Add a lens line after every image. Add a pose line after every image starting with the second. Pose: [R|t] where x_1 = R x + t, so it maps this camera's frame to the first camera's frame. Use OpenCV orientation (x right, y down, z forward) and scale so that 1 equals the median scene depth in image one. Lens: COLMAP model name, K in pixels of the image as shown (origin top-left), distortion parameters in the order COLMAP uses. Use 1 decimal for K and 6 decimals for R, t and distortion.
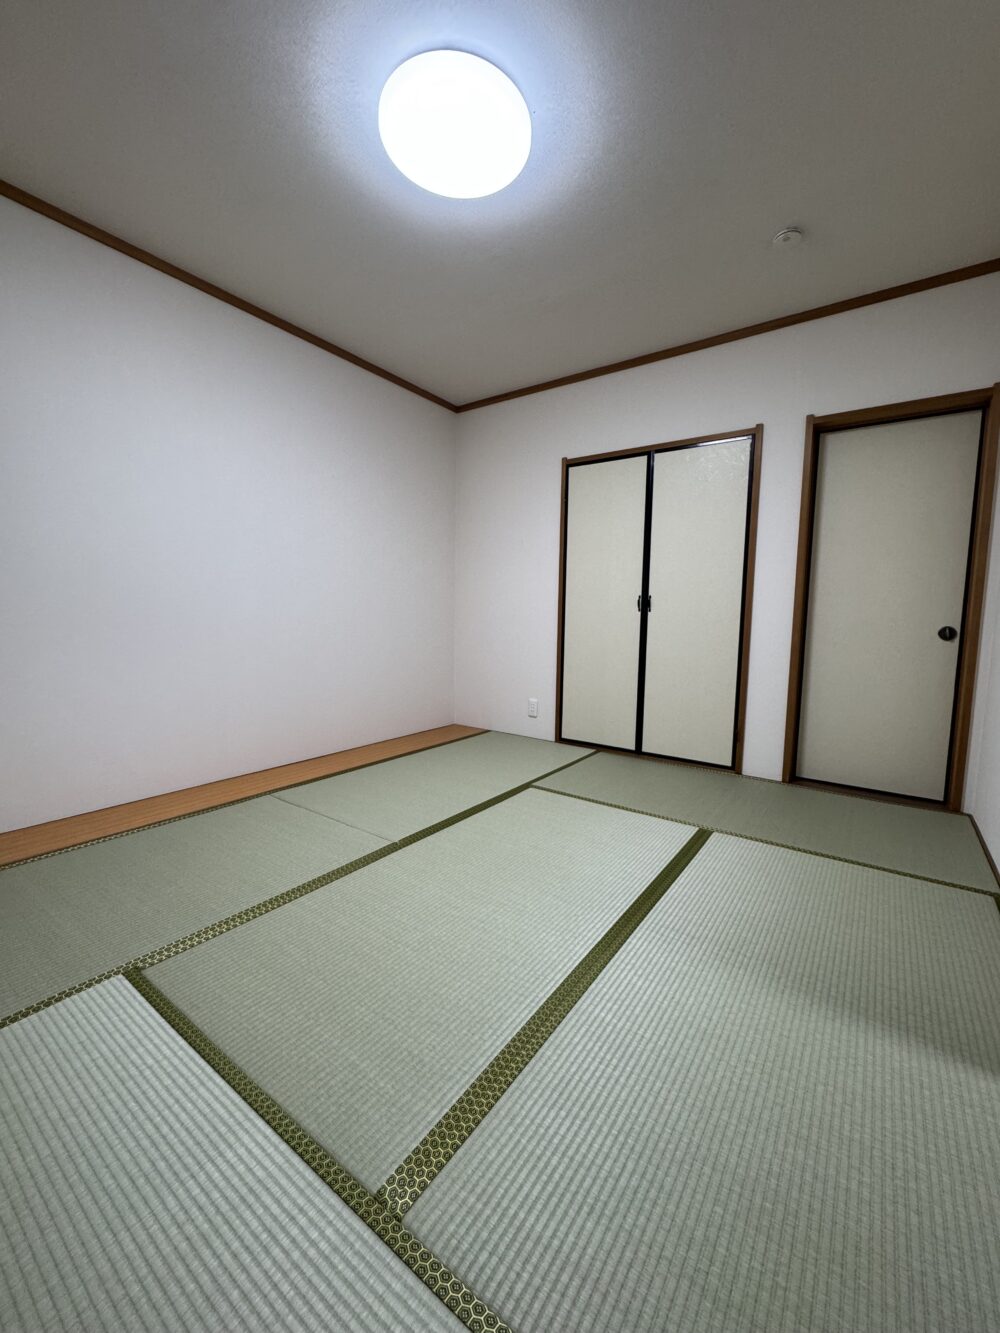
lens RADIAL K [[533.3, 0, 502.3], [0, 533.3, 663.6], [0, 0, 1]] dist [-0.003935, 0.000606]
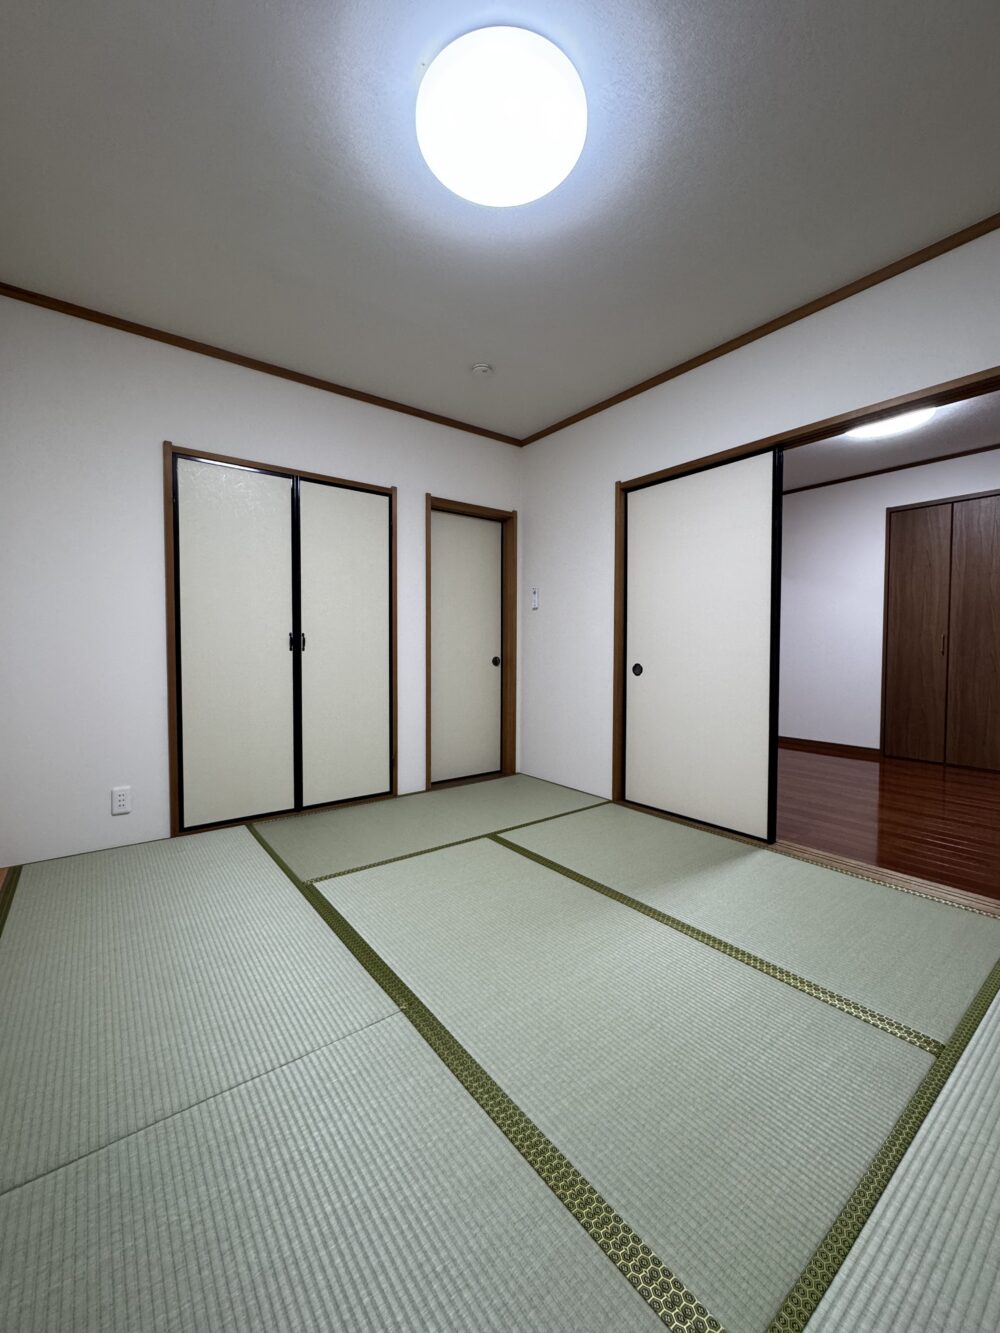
lens RADIAL K [[533.3, 0, 503.0], [0, 533.3, 664.9], [0, 0, 1]] dist [-0.003935, 0.000606]
pose [[0.289029, -0.050515, 0.955987, -0.528627], [0.094202, 0.995261, 0.024109, -0.067550], [-0.952674, 0.083088, 0.292418, 0.438090]]
